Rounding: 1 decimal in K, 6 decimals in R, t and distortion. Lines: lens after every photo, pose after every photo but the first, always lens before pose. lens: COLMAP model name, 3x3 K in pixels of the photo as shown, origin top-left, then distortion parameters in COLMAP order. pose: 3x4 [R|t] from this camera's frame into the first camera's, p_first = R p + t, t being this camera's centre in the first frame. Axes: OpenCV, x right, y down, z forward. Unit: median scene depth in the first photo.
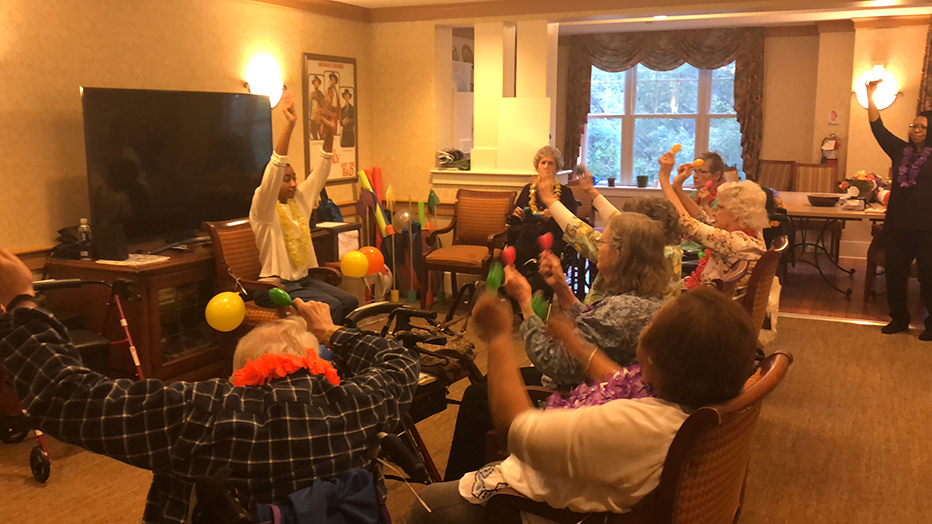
lens RADIAL K [[881.9, 0, 465.9], [0, 881.9, 261.0], [0, 0, 1]] dist [0.100669, -0.222177]
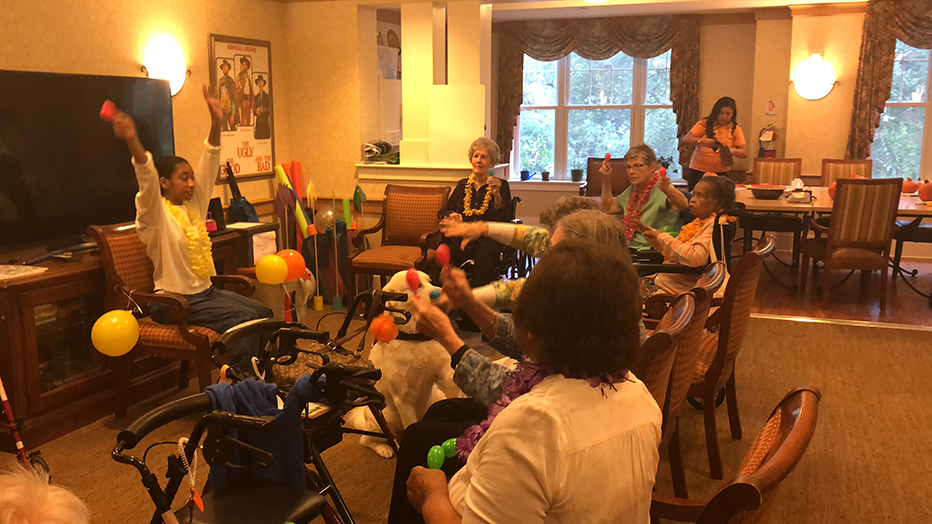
lens RADIAL K [[885.7, 0, 474.2], [0, 885.7, 260.3], [0, 0, 1]] dist [0.104127, -0.262957]
pose [[0.995716, -0.016847, 0.090916, -0.003151], [0.016420, 0.999850, 0.005441, -0.006183], [-0.090994, -0.003925, 0.995844, 0.071464]]
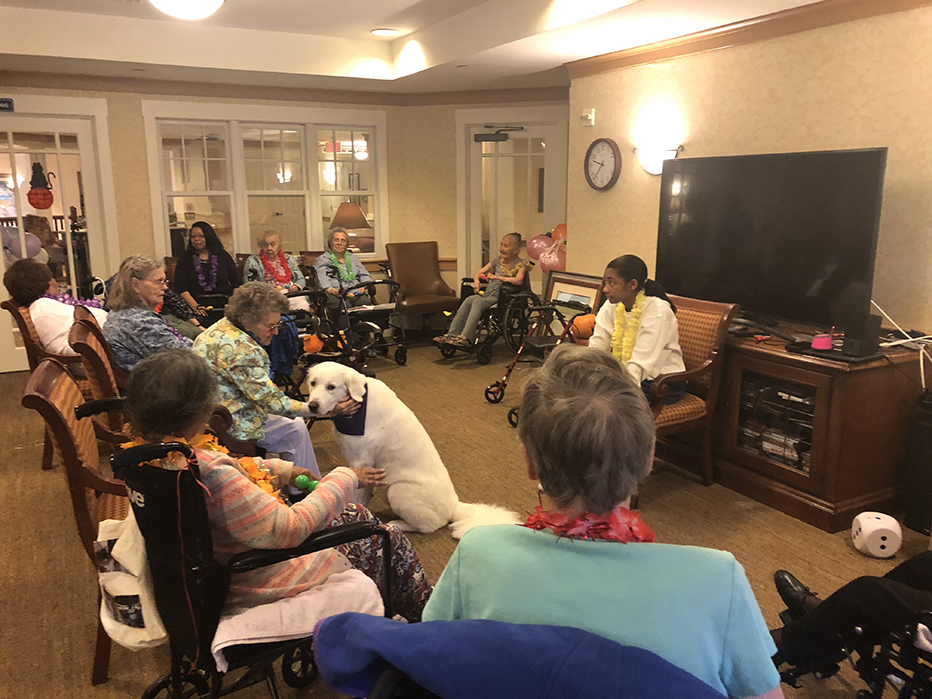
lens RADIAL K [[764.7, 0, 458.9], [0, 764.7, 342.5], [0, 0, 1]] dist [0.017310, -0.005337]
pose [[-0.595230, 0.162041, -0.787048, 0.343057], [-0.122402, 0.949743, 0.288108, -0.137495], [0.794178, 0.267827, -0.545481, 0.858469]]
